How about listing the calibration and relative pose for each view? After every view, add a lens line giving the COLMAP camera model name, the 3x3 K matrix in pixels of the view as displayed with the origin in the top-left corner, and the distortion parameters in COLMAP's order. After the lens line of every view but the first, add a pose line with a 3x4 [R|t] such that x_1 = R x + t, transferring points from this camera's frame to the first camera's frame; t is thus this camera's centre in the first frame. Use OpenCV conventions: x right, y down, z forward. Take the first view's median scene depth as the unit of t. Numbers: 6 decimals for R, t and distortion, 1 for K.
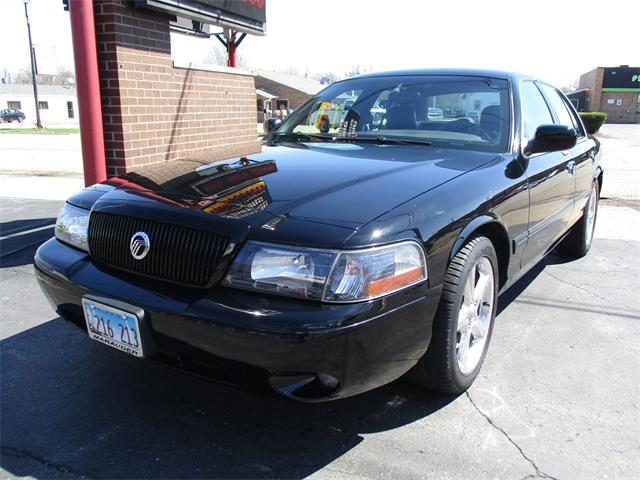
lens RADIAL K [[539.2, 0, 318.9], [0, 539.2, 241.9], [0, 0, 1]] dist [-0.016970, 0.001396]
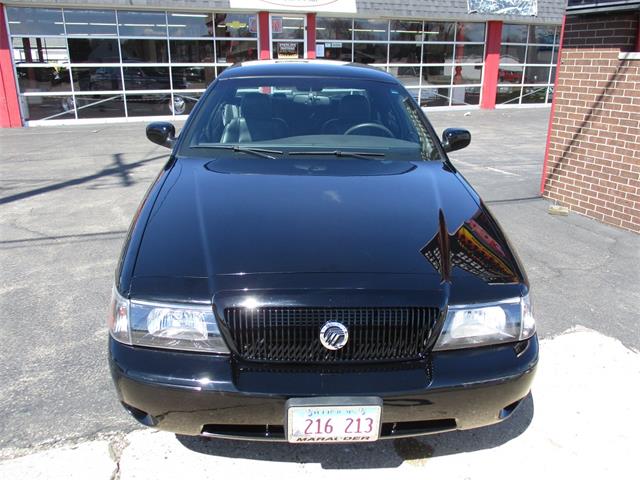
lens RADIAL K [[539.2, 0, 323.8], [0, 539.2, 239.7], [0, 0, 1]] dist [-0.016970, 0.001396]
pose [[-0.744435, 0.201766, -0.636480, 0.976355], [-0.175443, 0.860645, 0.478027, -0.451186], [0.644233, 0.467526, -0.605296, 1.531166]]
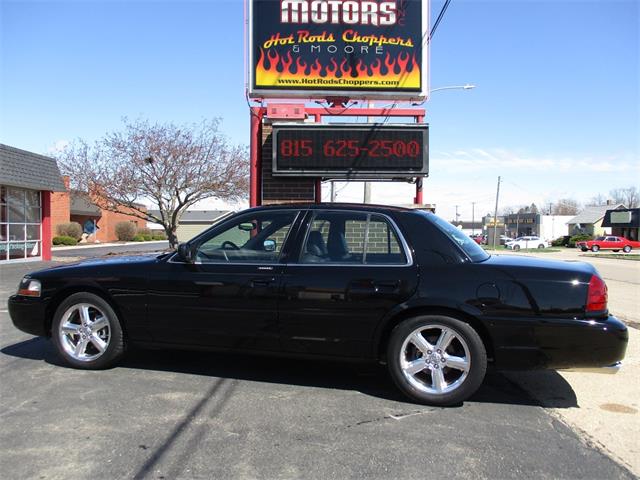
lens RADIAL K [[539.2, 0, 323.8], [0, 539.2, 242.0], [0, 0, 1]] dist [-0.016970, 0.001396]
pose [[0.358228, 0.016980, -0.933480, 1.282885], [-0.232831, 0.969870, -0.071708, -0.131369], [0.904136, 0.243031, 0.351388, 0.530356]]
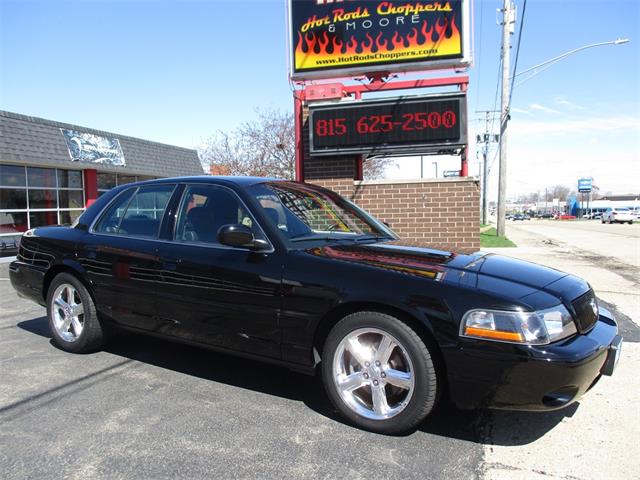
lens RADIAL K [[539.2, 0, 323.6], [0, 539.2, 240.9], [0, 0, 1]] dist [-0.016970, 0.001396]
pose [[0.059450, 0.047200, -0.997115, 1.397408], [-0.224518, 0.973921, 0.032716, -0.211515], [0.972655, 0.221925, 0.068497, 0.897746]]
